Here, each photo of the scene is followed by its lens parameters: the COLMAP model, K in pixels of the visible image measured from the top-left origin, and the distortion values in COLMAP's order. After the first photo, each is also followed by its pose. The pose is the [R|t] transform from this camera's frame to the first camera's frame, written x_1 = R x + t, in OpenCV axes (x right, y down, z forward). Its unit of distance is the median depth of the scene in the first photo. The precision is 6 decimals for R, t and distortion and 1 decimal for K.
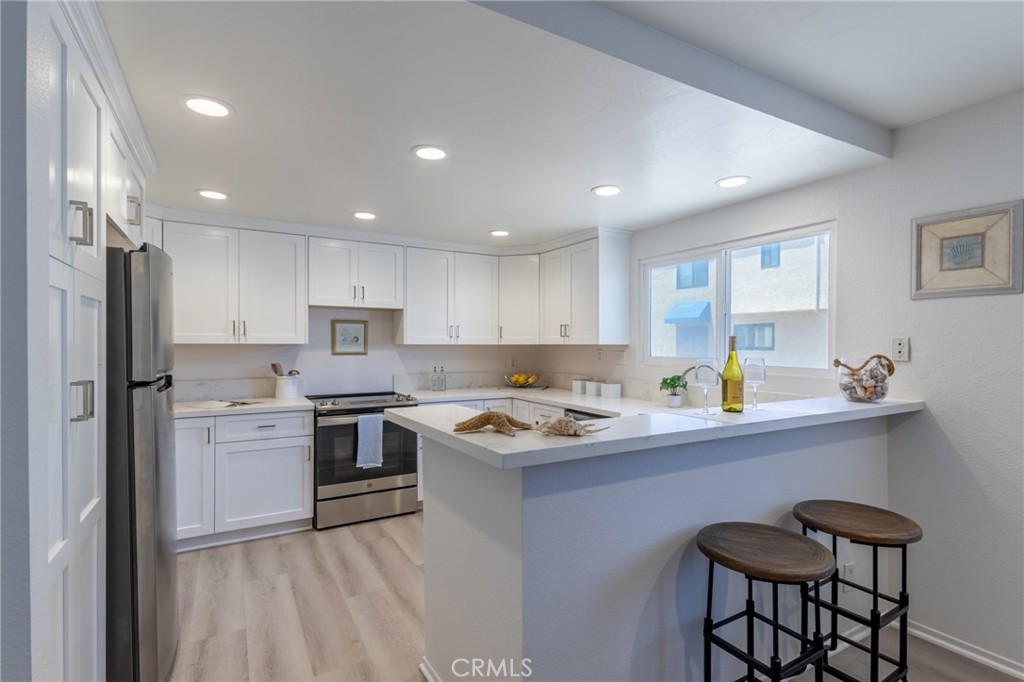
lens RADIAL K [[471.1, 0, 512.1], [0, 471.1, 345.4], [0, 0, 1]] dist [0.004234, -0.001363]
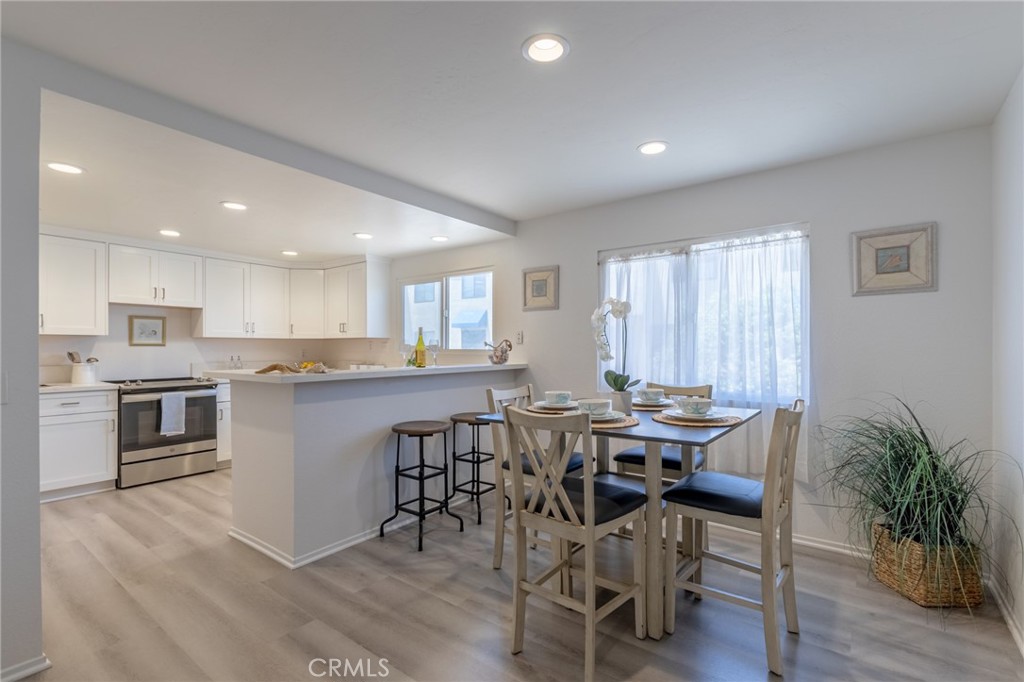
lens RADIAL K [[471.1, 0, 513.6], [0, 471.1, 346.8], [0, 0, 1]] dist [0.004234, -0.001363]
pose [[0.922005, -0.000820, 0.387178, 0.042107], [0.004705, 0.999948, -0.009086, 0.041510], [-0.387150, 0.010199, 0.921960, -0.479432]]
